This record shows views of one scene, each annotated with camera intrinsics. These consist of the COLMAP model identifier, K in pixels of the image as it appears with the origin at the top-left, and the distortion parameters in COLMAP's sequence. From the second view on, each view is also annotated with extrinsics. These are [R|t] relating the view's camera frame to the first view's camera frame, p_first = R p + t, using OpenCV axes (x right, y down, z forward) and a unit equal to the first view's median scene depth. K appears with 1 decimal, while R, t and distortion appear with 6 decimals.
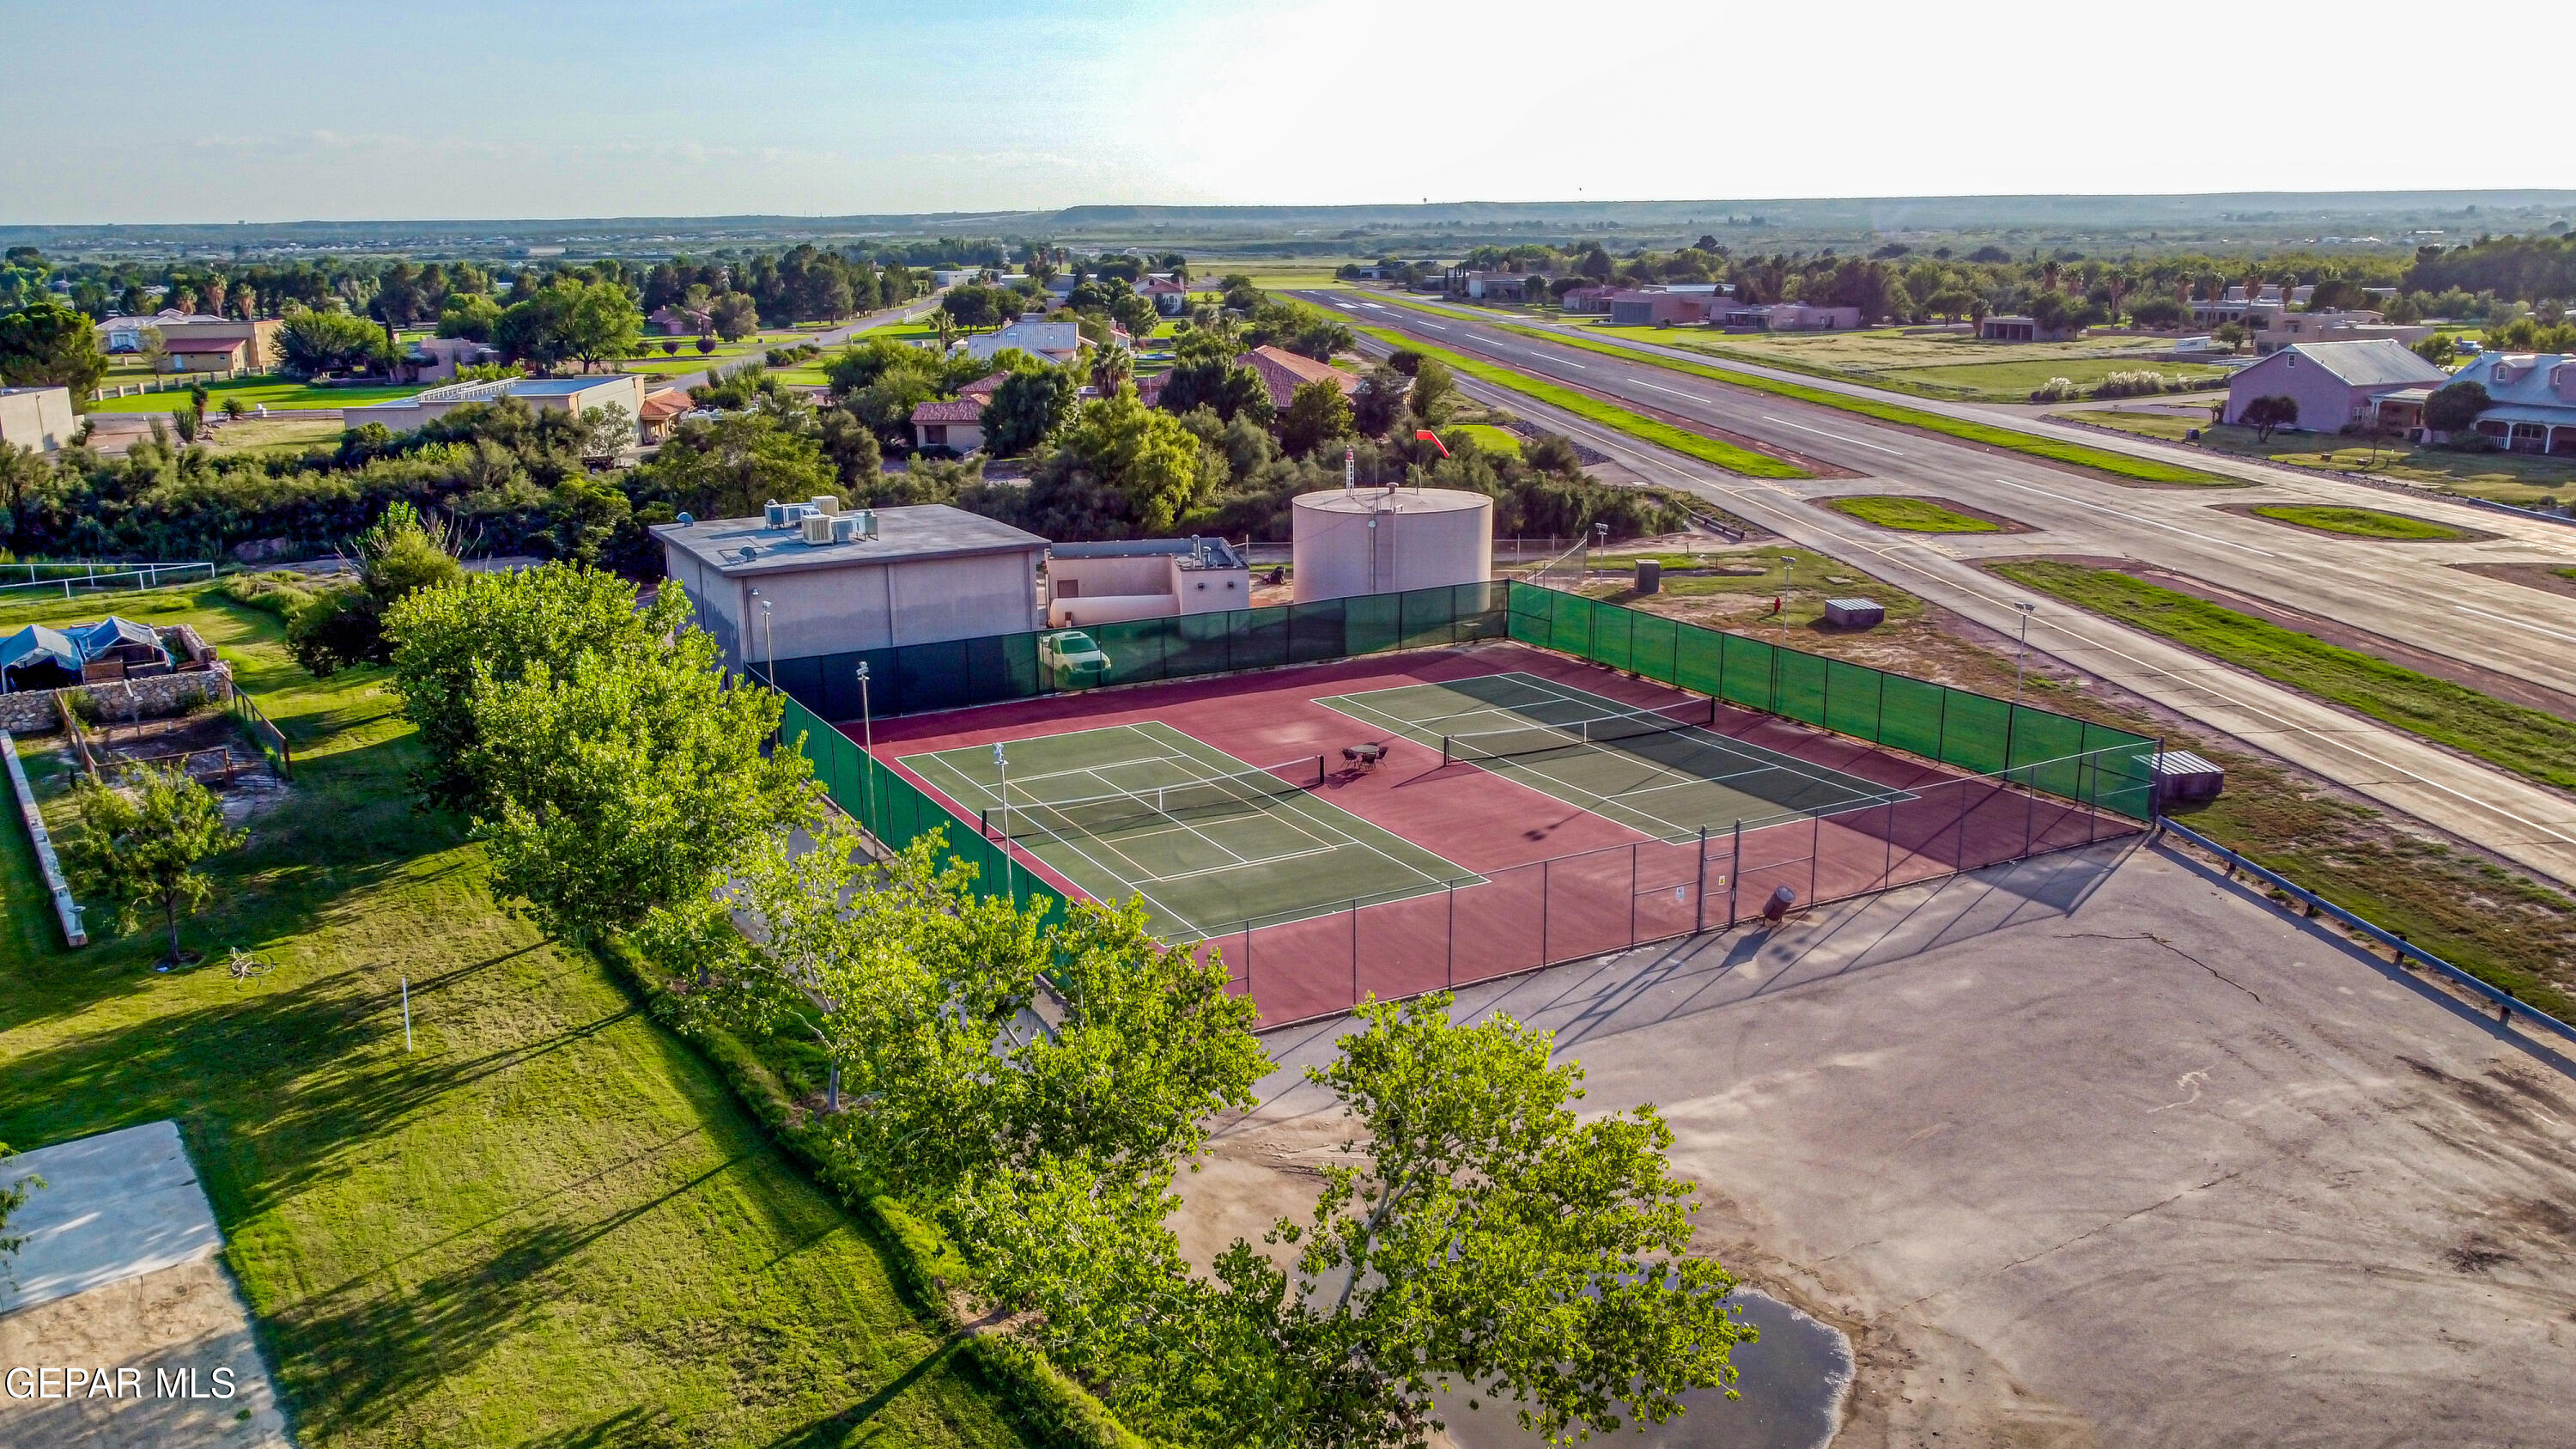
lens RADIAL K [[1933.3, 0, 1288.3], [0, 1933.3, 742.5], [0, 0, 1]] dist [0.005058, -0.006620]
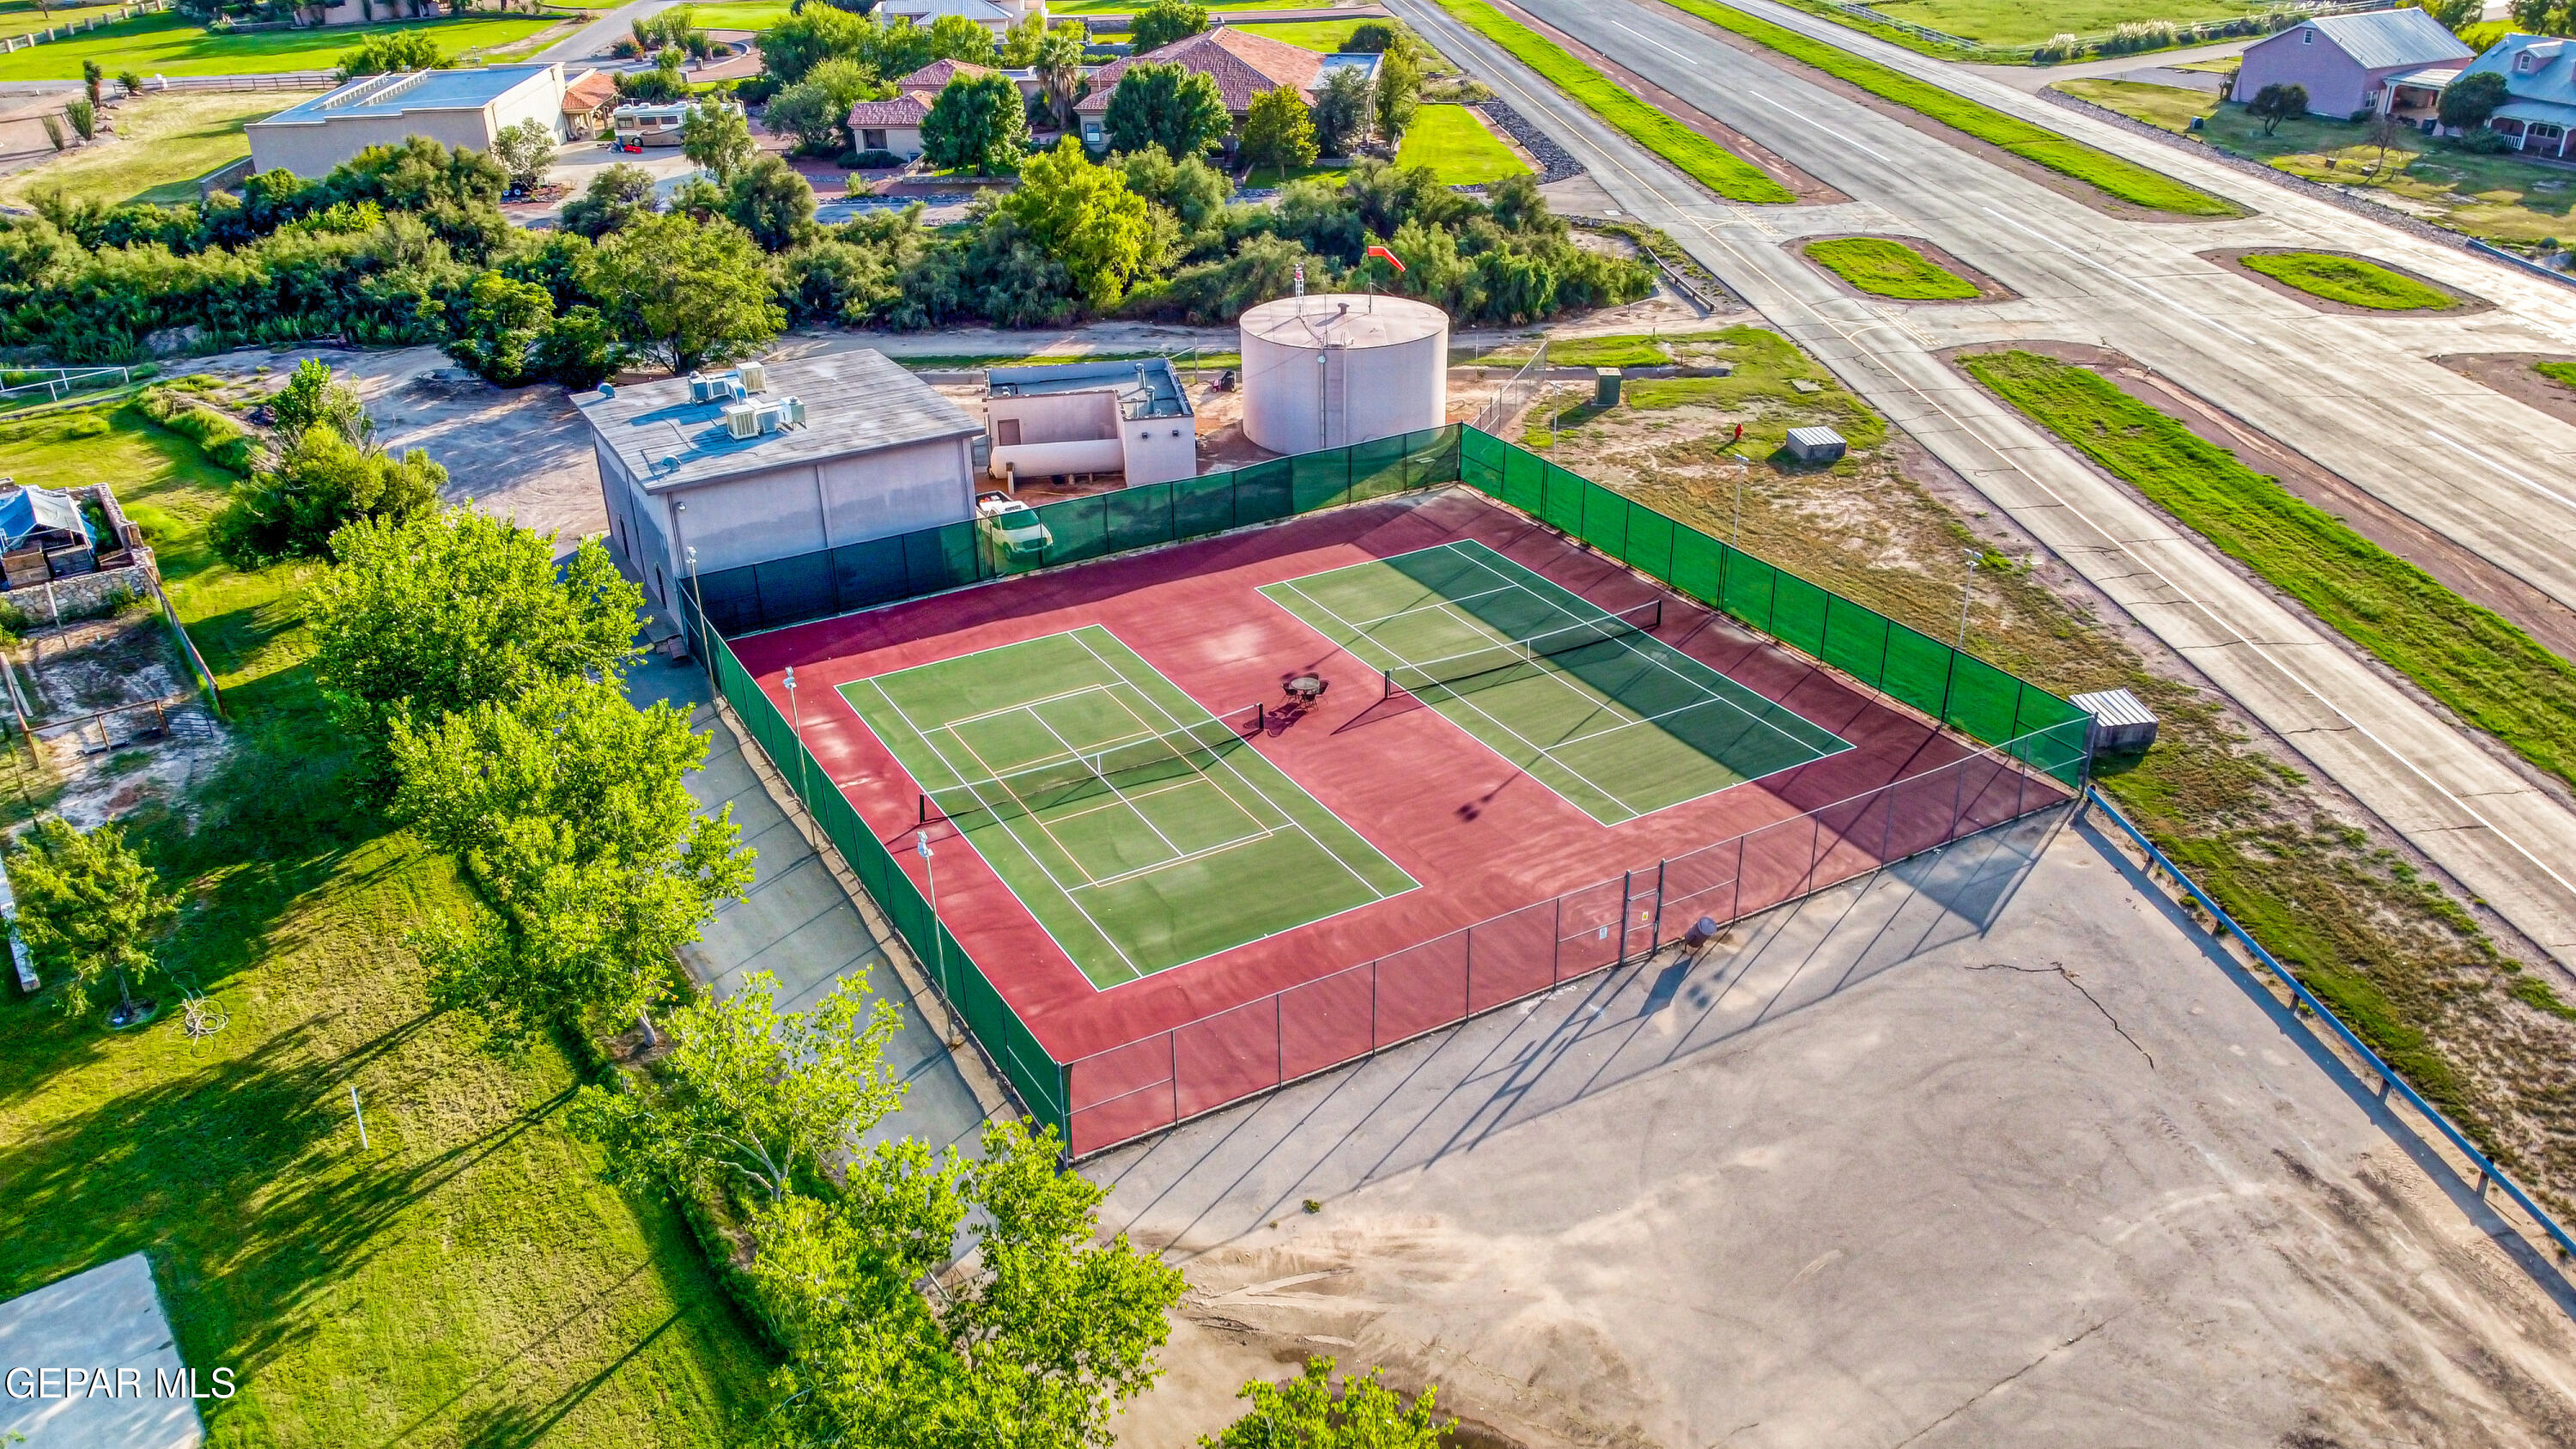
lens RADIAL K [[1944.2, 0, 1288.0], [0, 1944.2, 724.5], [0, 0, 1]] dist [-0.001312, 0.000382]
pose [[0.999888, -0.013103, 0.007300, 0.022475], [0.011304, 0.978172, 0.207488, -0.178263], [-0.009859, -0.207382, 0.978210, 0.016505]]
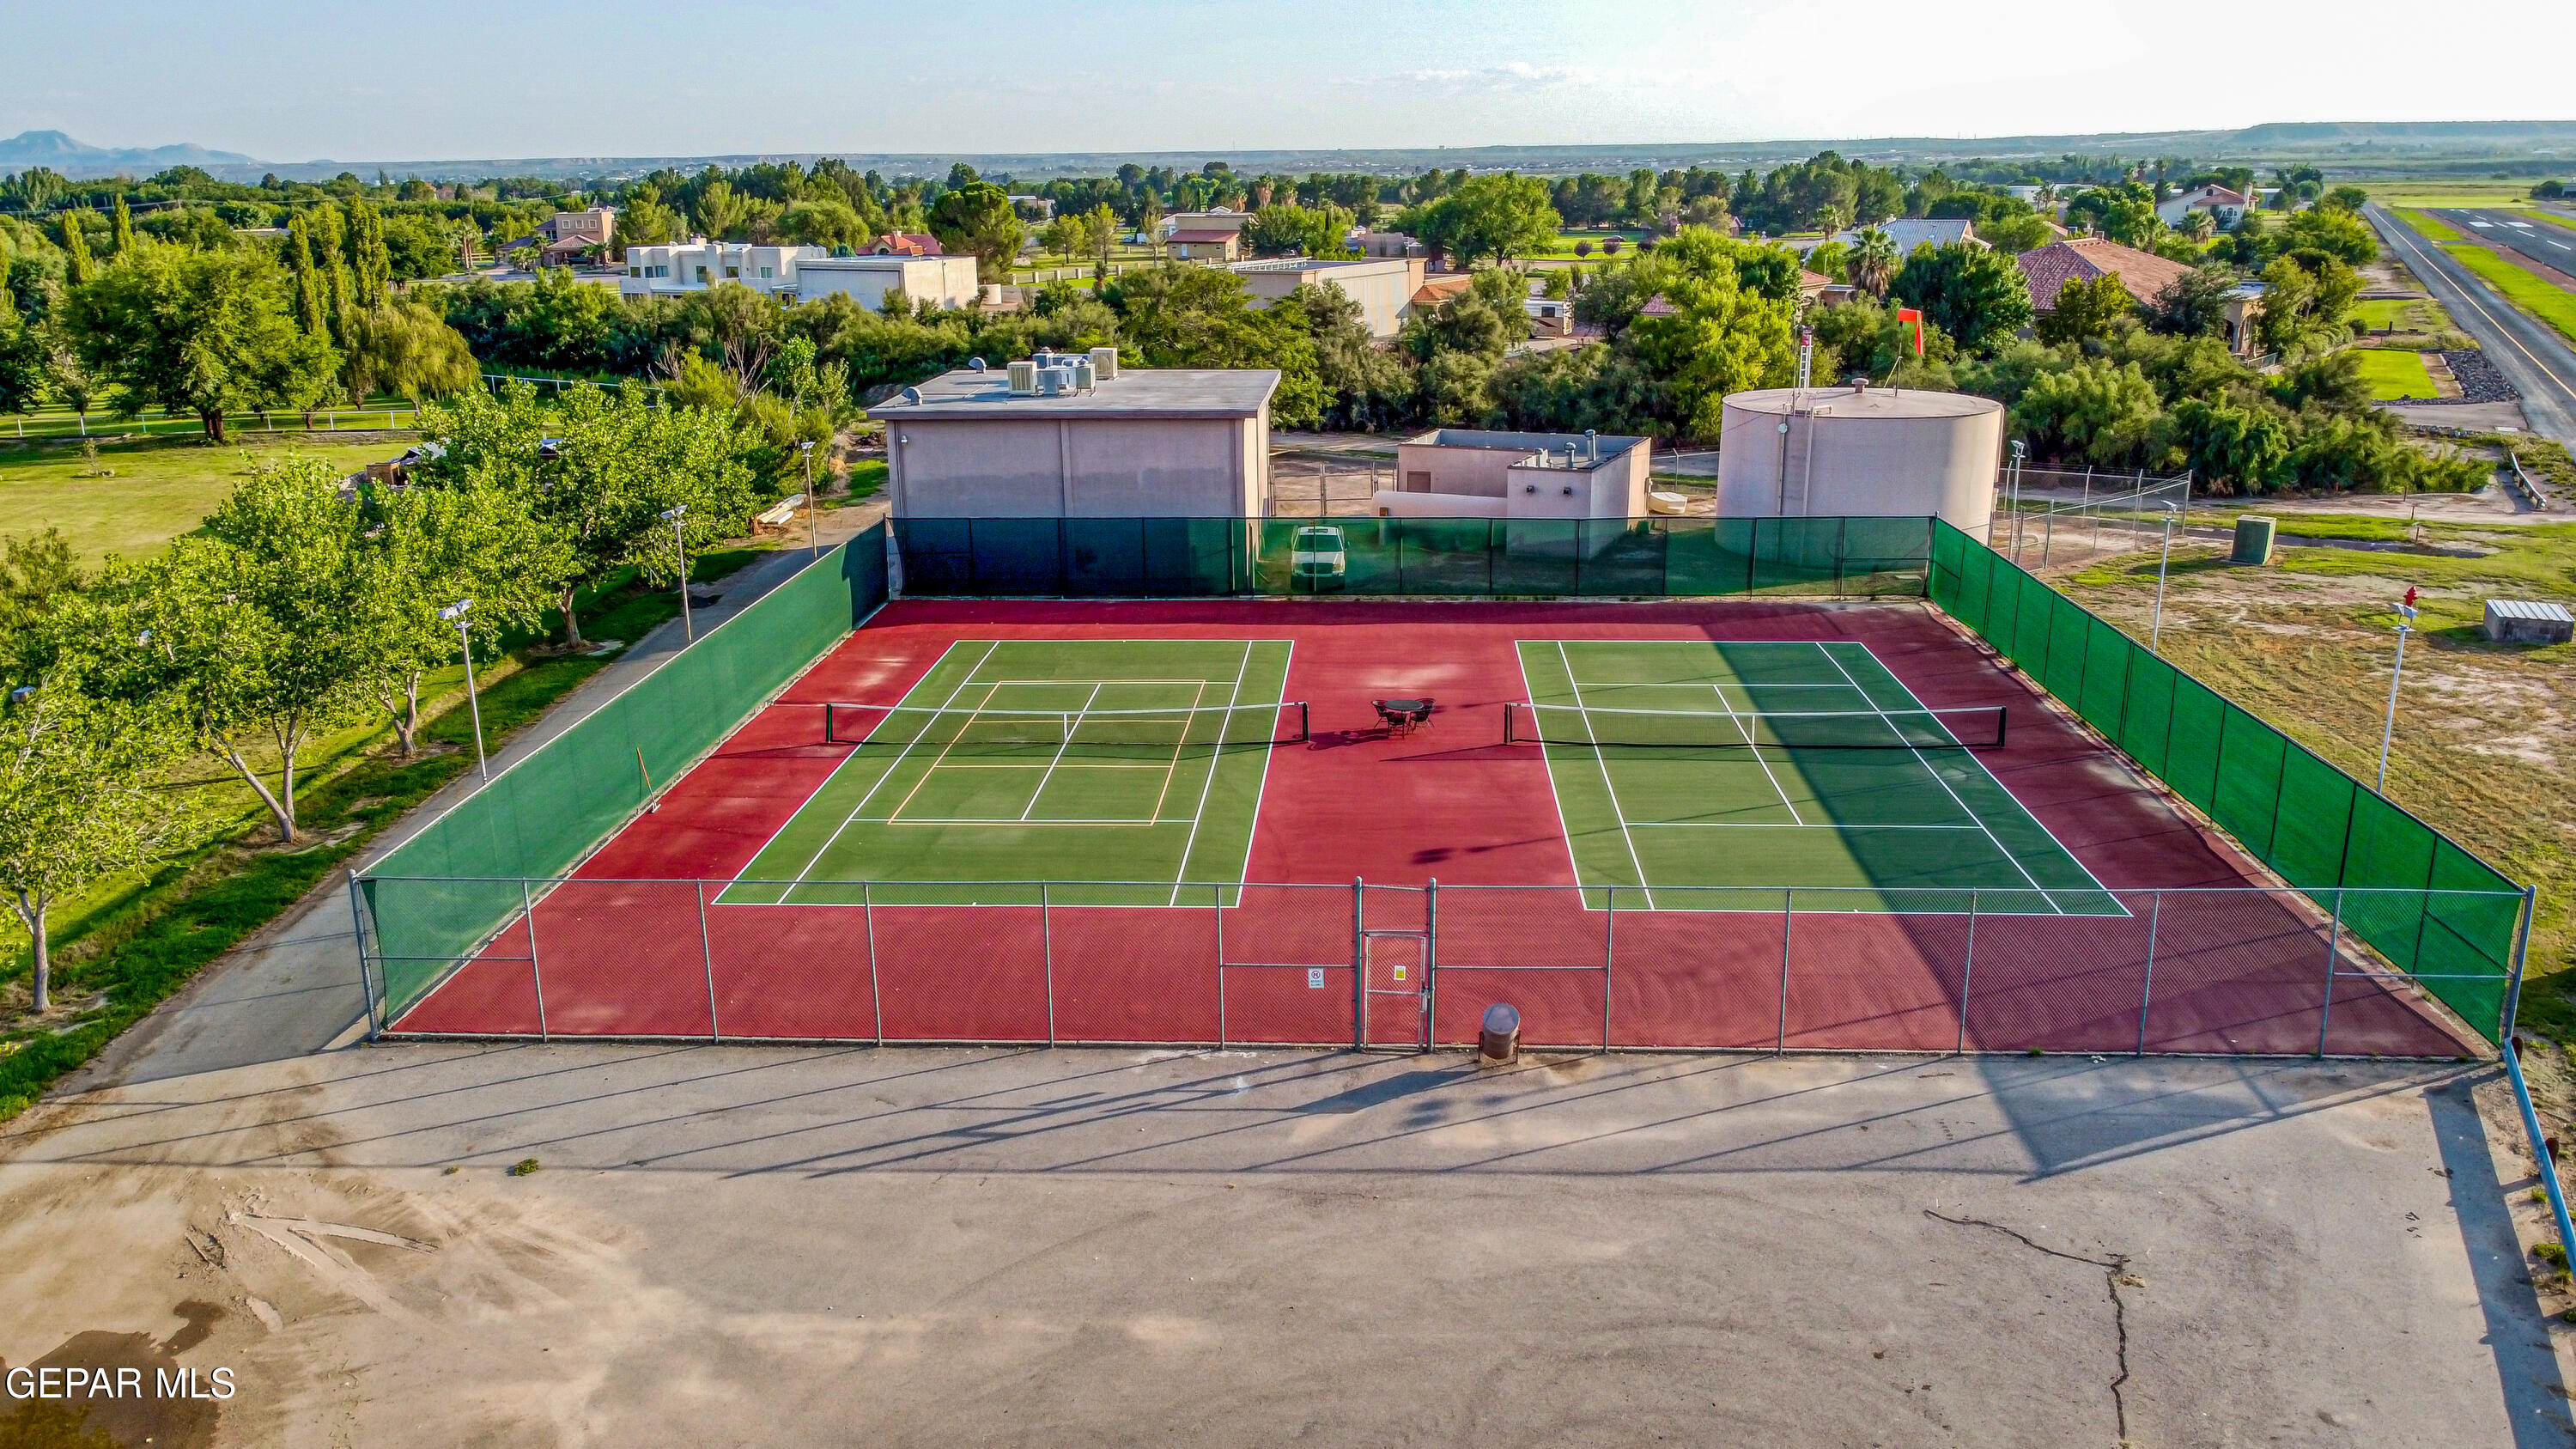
lens RADIAL K [[1933.3, 0, 1288.3], [0, 1933.3, 742.5], [0, 0, 1]] dist [0.005058, -0.006620]
pose [[0.849838, 0.149579, -0.505373, 0.361715], [-0.130832, 0.988740, 0.072638, -0.028909], [0.510548, 0.004389, 0.859838, 0.341358]]
